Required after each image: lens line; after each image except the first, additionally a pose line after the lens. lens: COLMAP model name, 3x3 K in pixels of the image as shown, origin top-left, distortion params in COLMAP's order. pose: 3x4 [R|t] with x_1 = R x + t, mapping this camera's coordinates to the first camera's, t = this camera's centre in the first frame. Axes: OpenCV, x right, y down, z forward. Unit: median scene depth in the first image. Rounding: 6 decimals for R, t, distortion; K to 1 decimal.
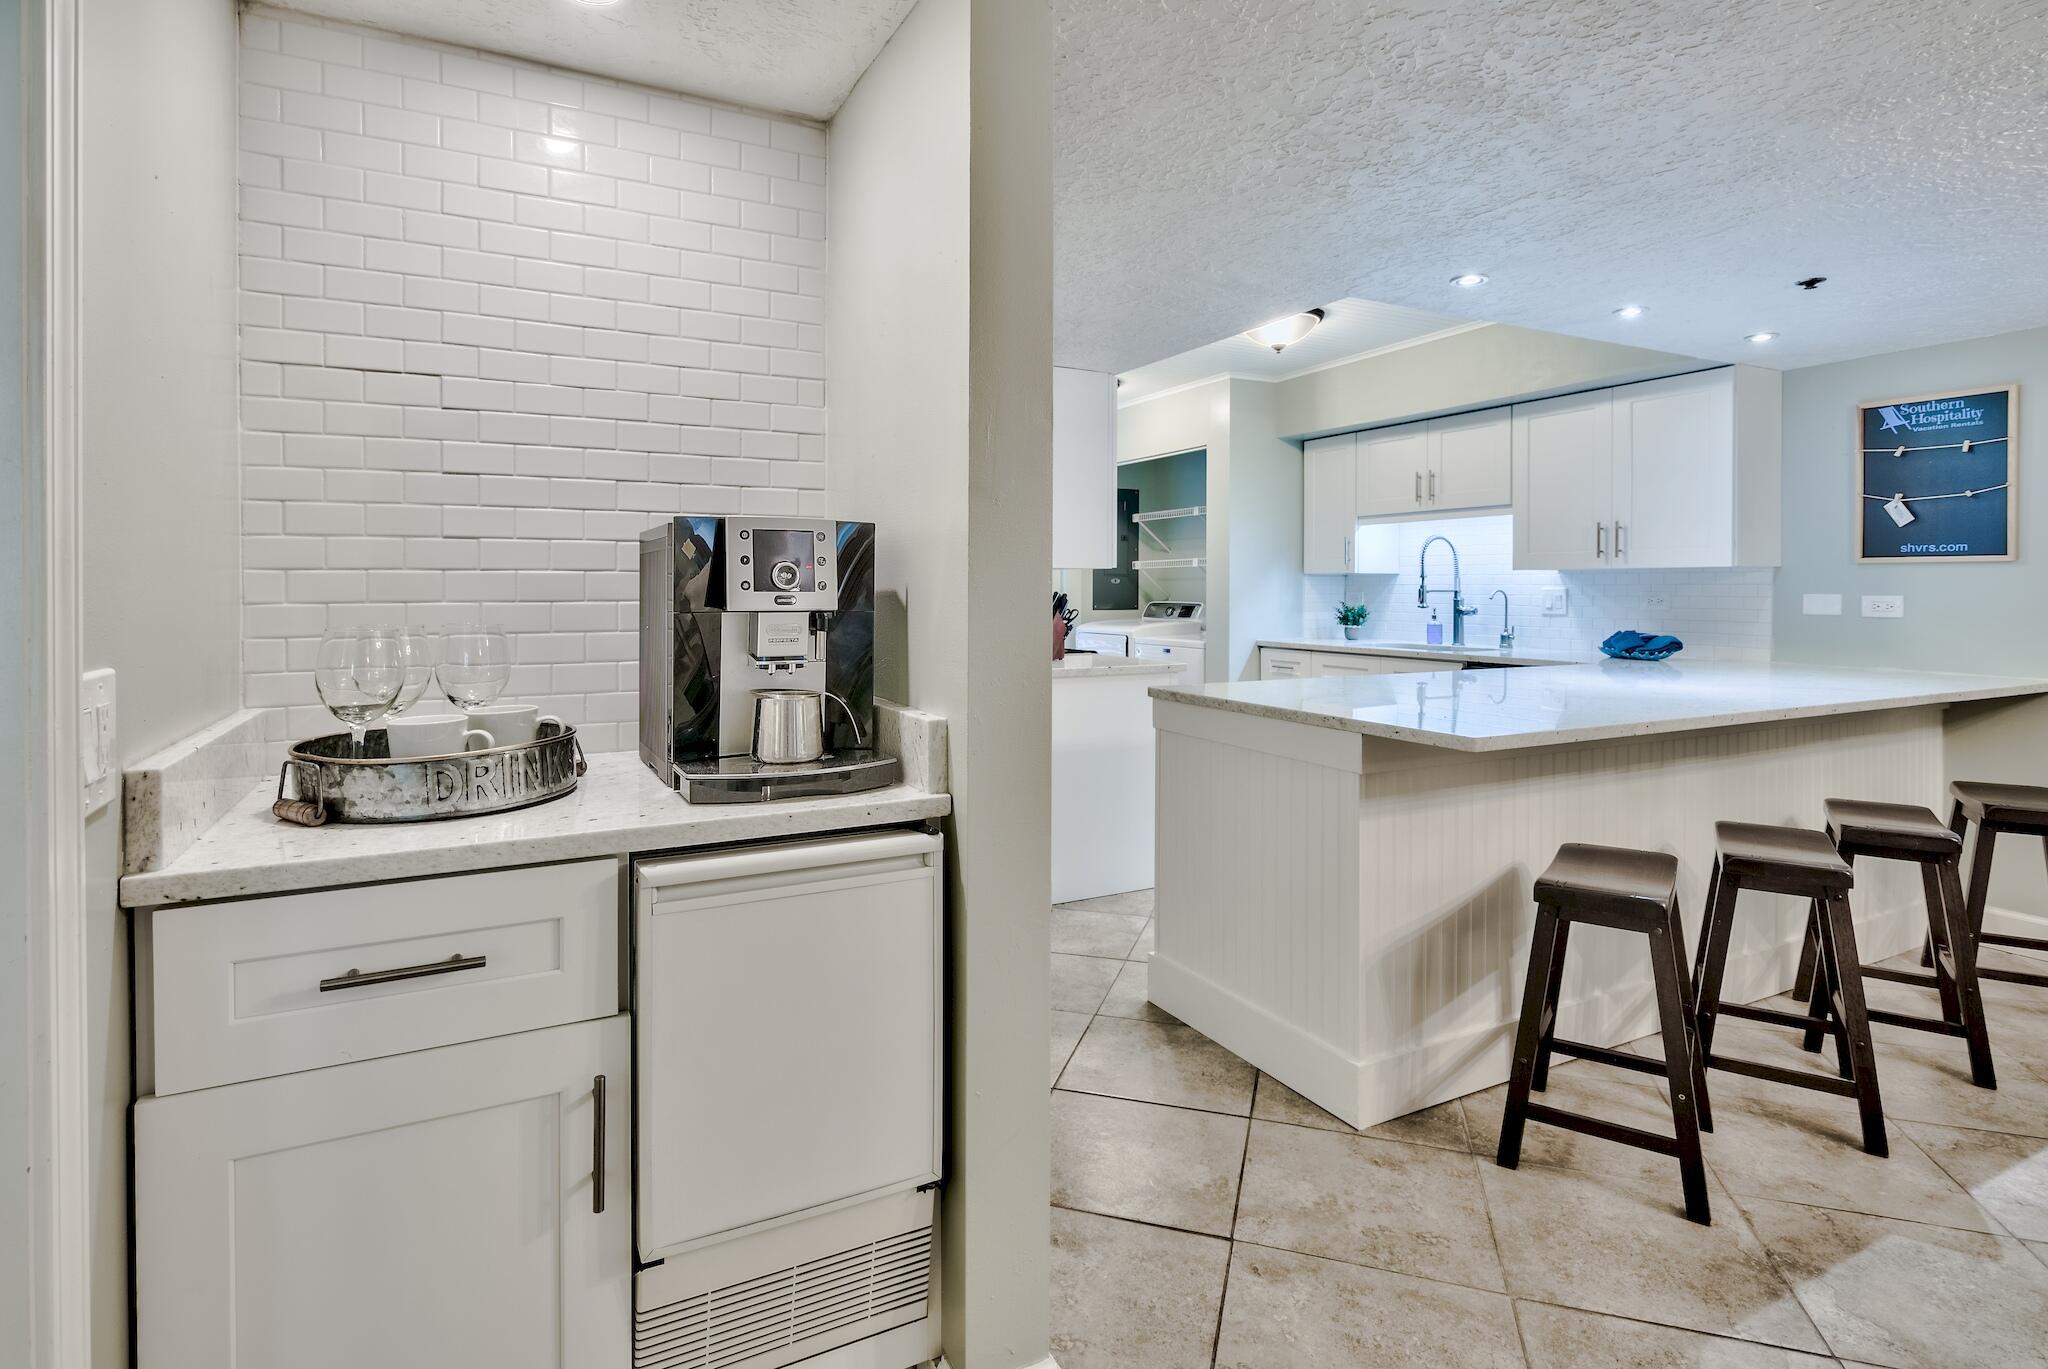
lens RADIAL K [[993.2, 0, 987.5], [0, 993.2, 594.7], [0, 0, 1]] dist [-0.001408, -0.000611]
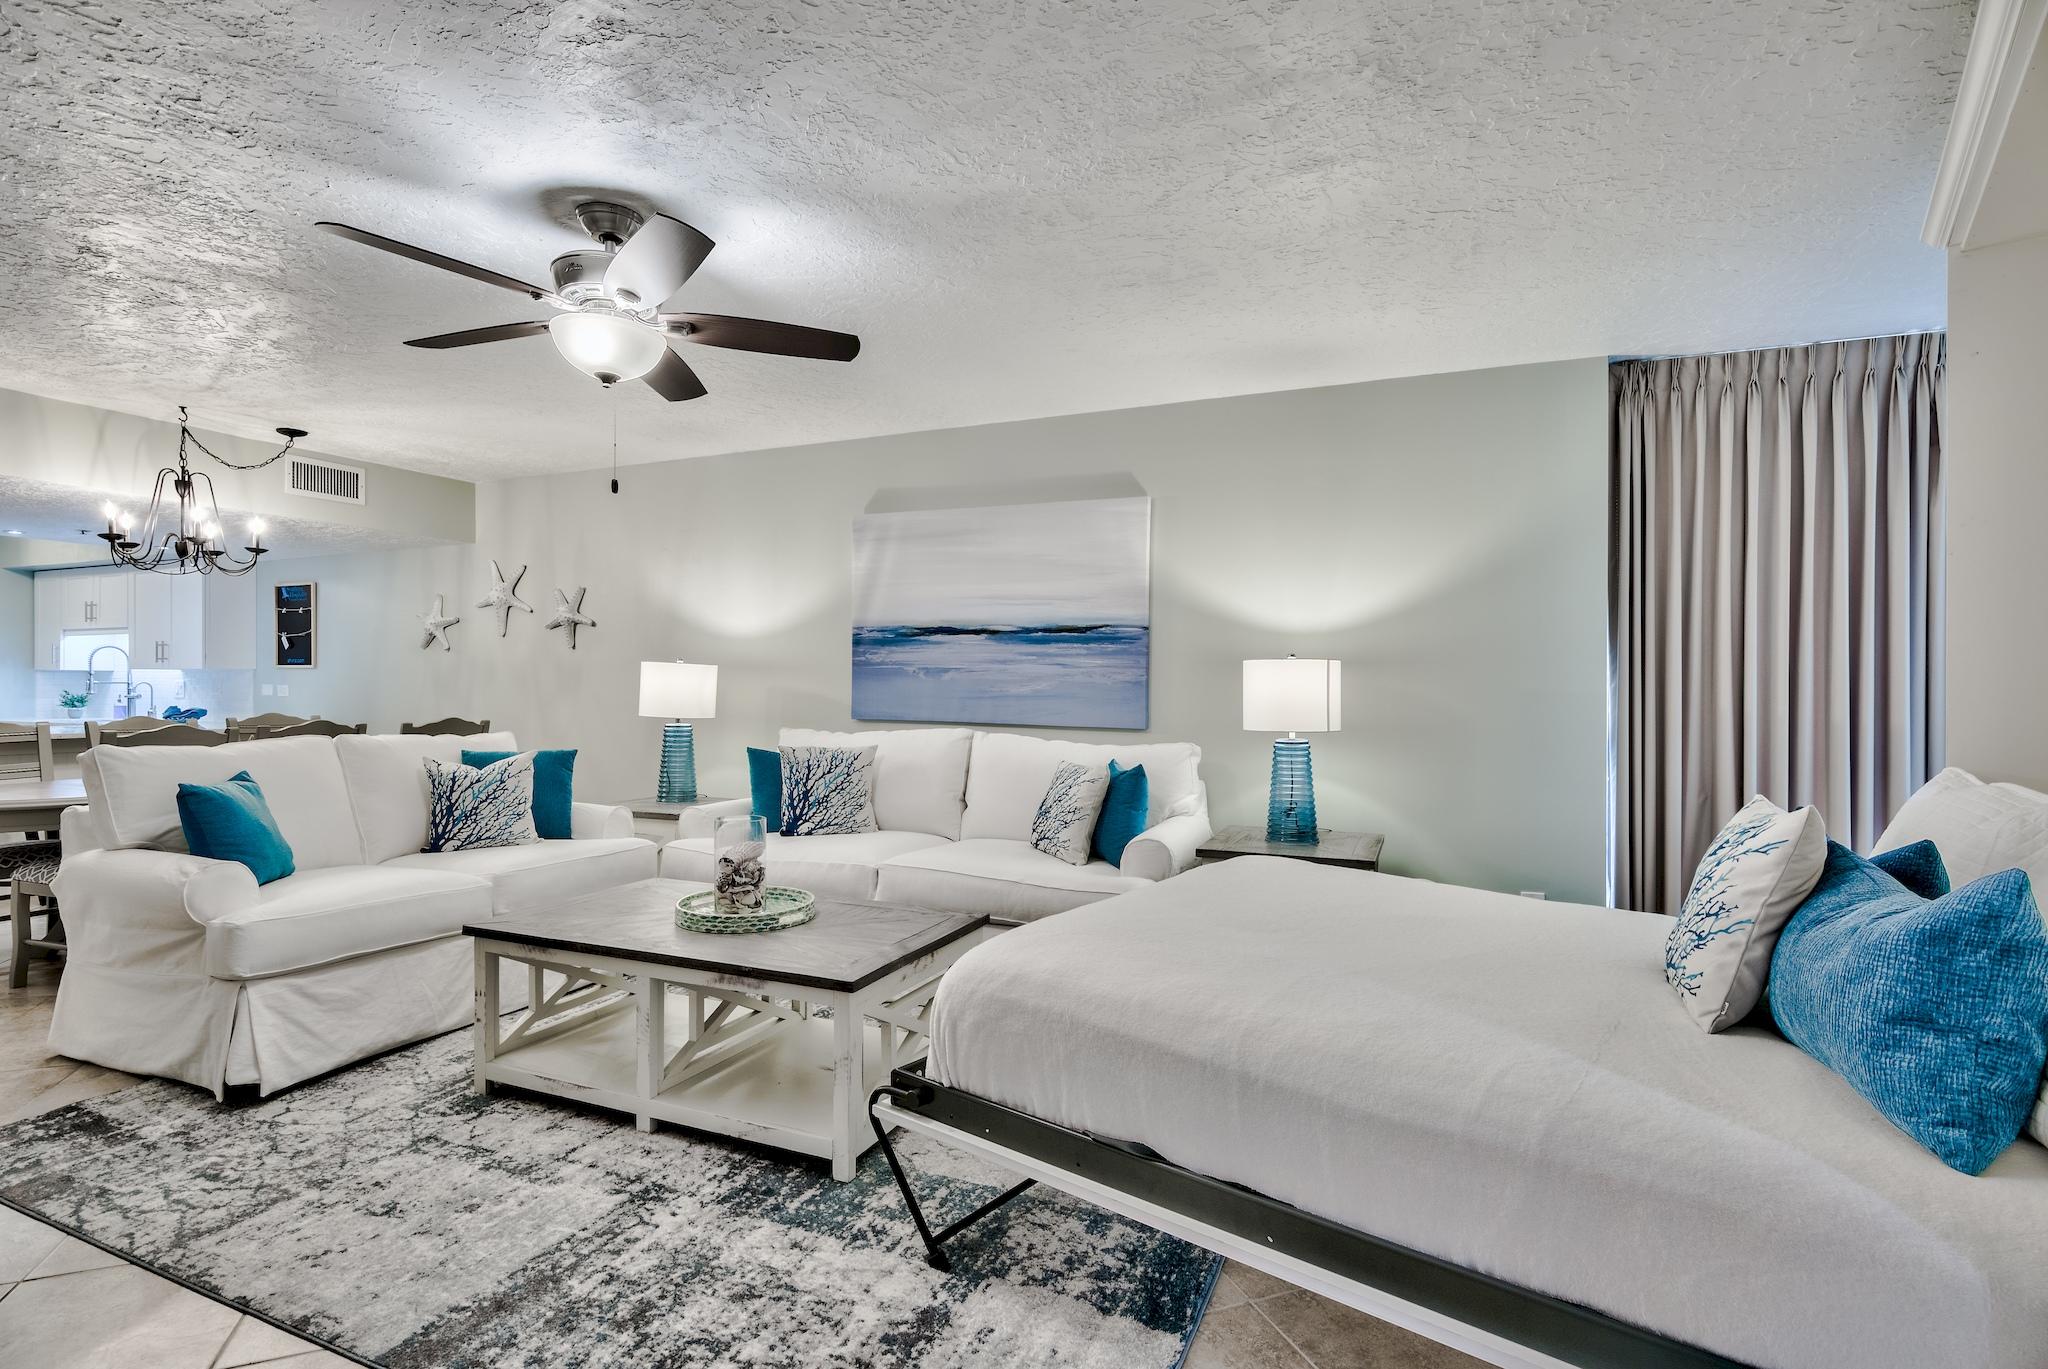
lens RADIAL K [[1006.1, 0, 1034.1], [0, 1006.1, 675.3], [0, 0, 1]] dist [-0.003974, 0.000313]
pose [[0.752835, 0.010494, 0.658126, 0.636090], [0.002640, 0.999817, -0.018961, 0.020658], [-0.658204, 0.016012, 0.752669, -1.268484]]
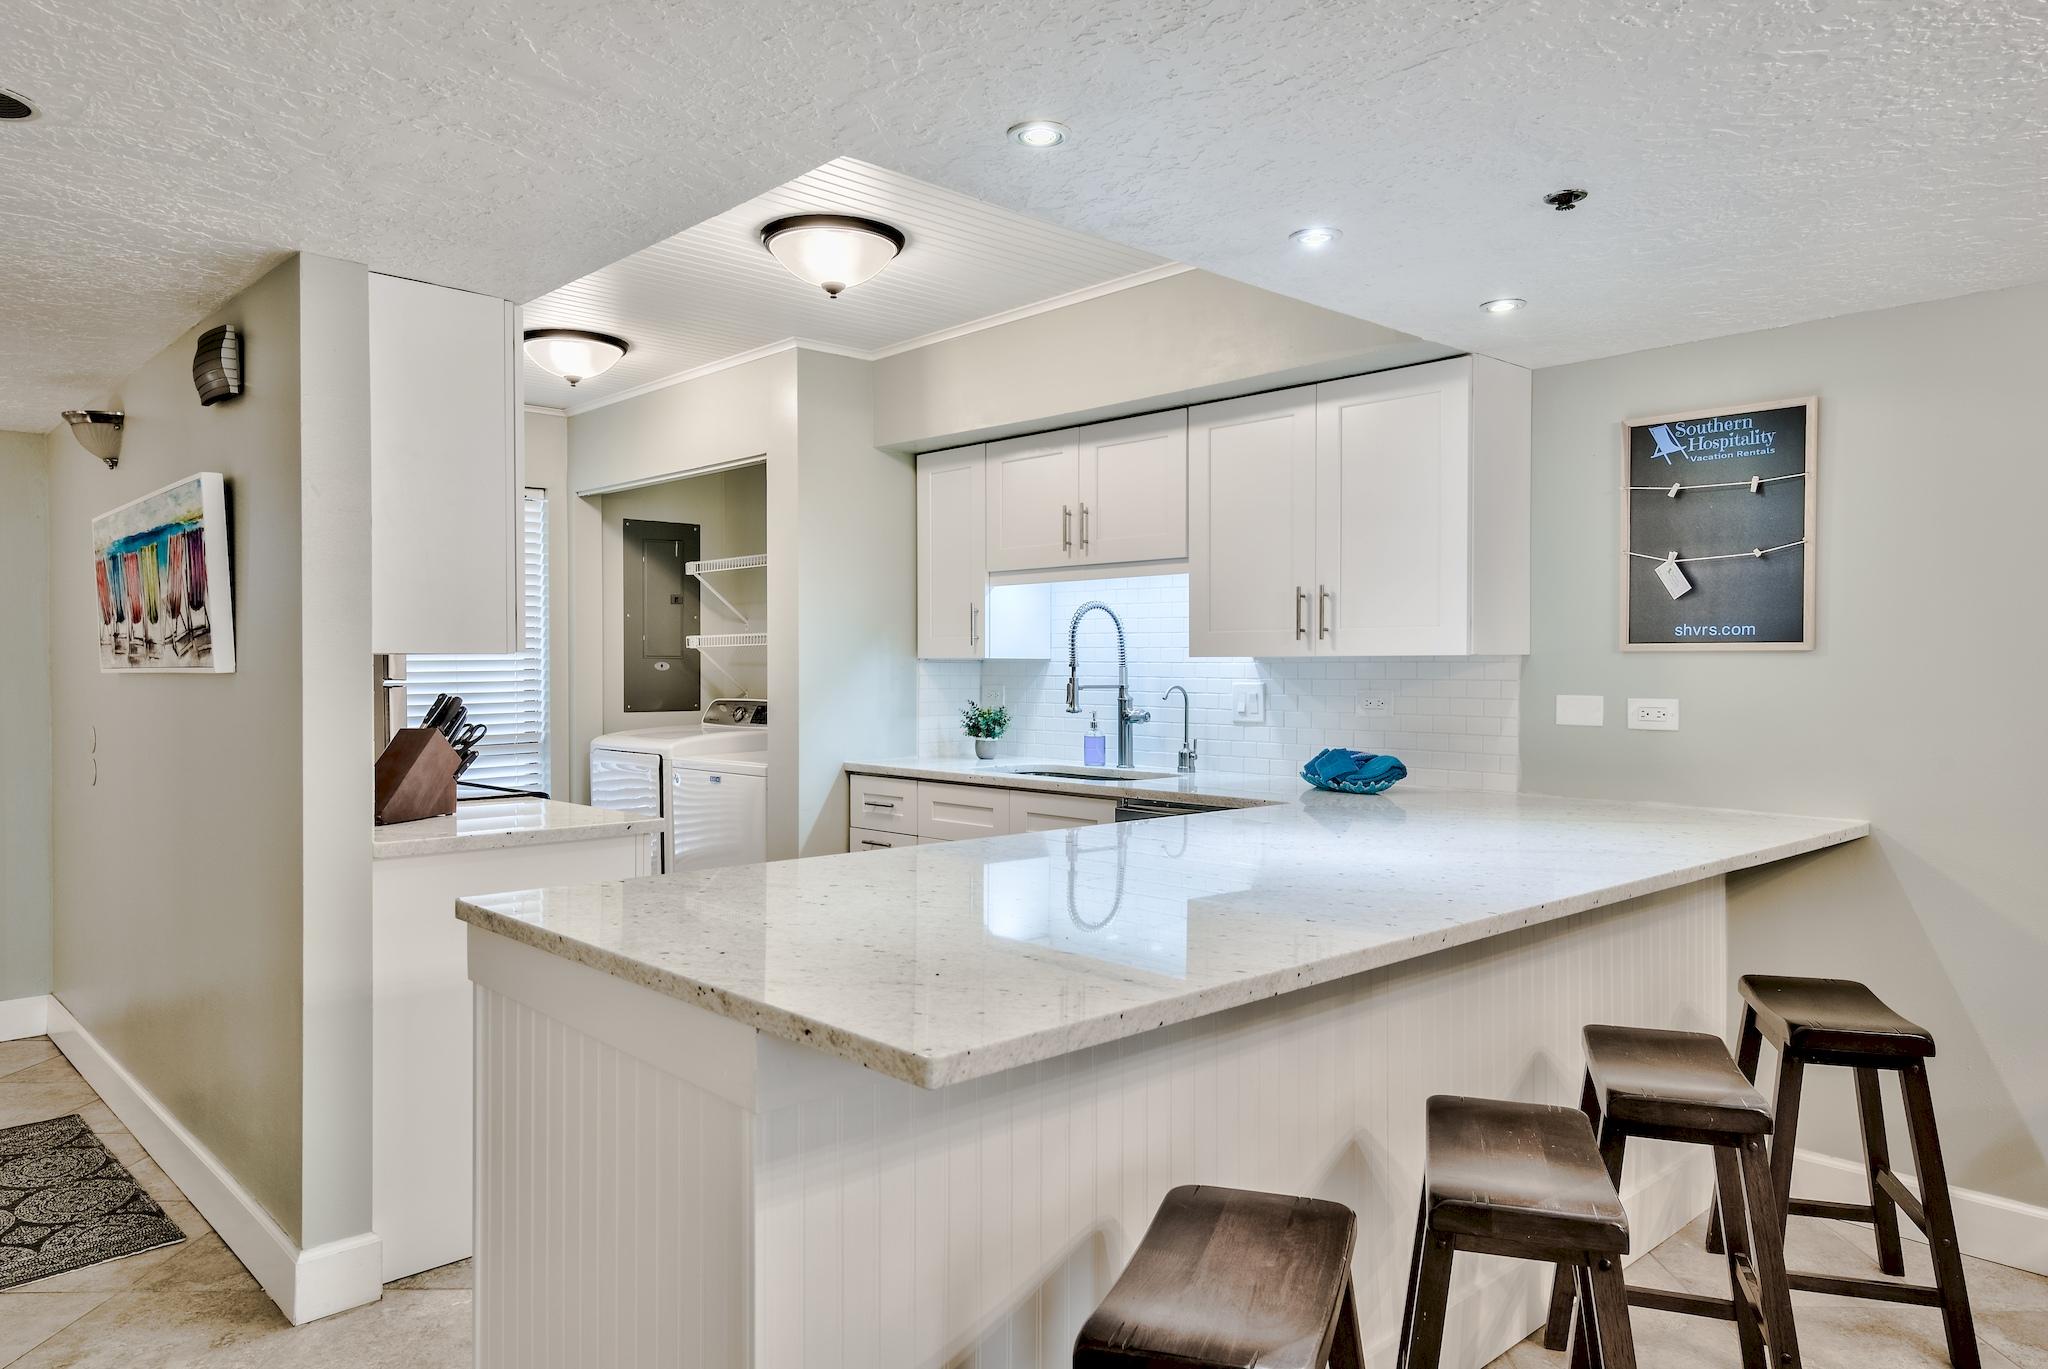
lens RADIAL K [[1343.6, 0, 1024.0], [0, 1343.6, 684.5], [0, 0, 1]] dist [0.032837, 0.001143]
pose [[0.952926, -0.004375, 0.303171, 0.170907], [0.002702, 0.999979, 0.005939, -0.013392], [-0.303191, -0.004840, 0.952918, 0.201504]]
